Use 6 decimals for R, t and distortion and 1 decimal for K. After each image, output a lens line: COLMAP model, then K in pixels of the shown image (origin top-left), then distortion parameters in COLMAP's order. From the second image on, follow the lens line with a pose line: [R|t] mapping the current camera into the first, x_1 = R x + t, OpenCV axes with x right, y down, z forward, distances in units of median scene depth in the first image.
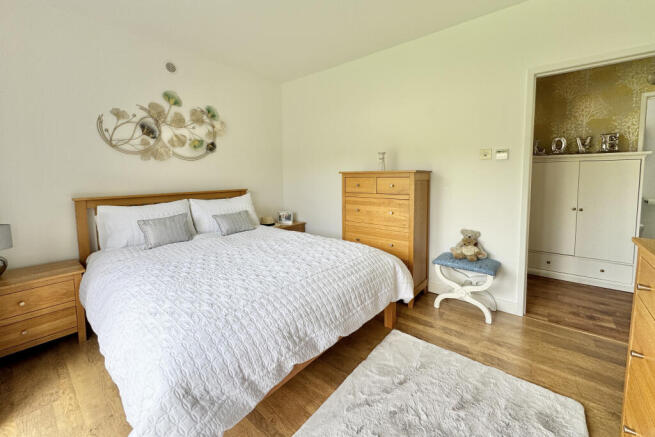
lens RADIAL K [[263.8, 0, 329.3], [0, 263.8, 192.6], [0, 0, 1]] dist [-0.011392, 0.001123]
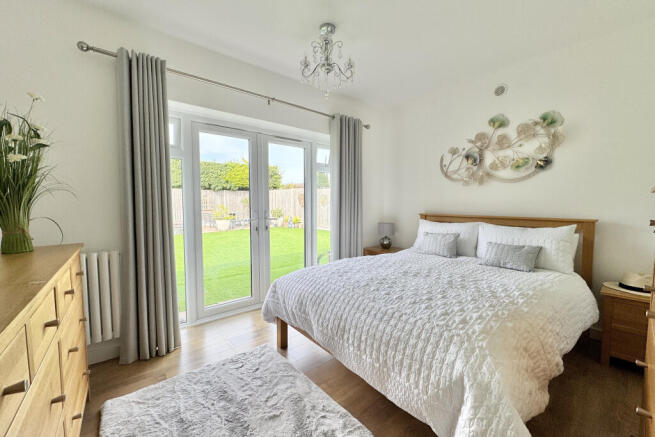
lens RADIAL K [[263.8, 0, 327.9], [0, 263.8, 217.3], [0, 0, 1]] dist [-0.011392, 0.001123]
pose [[-0.219653, 0.072255, -0.972899, 0.545344], [-0.059811, 0.994380, 0.087354, -0.045248], [0.973743, 0.077378, -0.214097, 0.612537]]
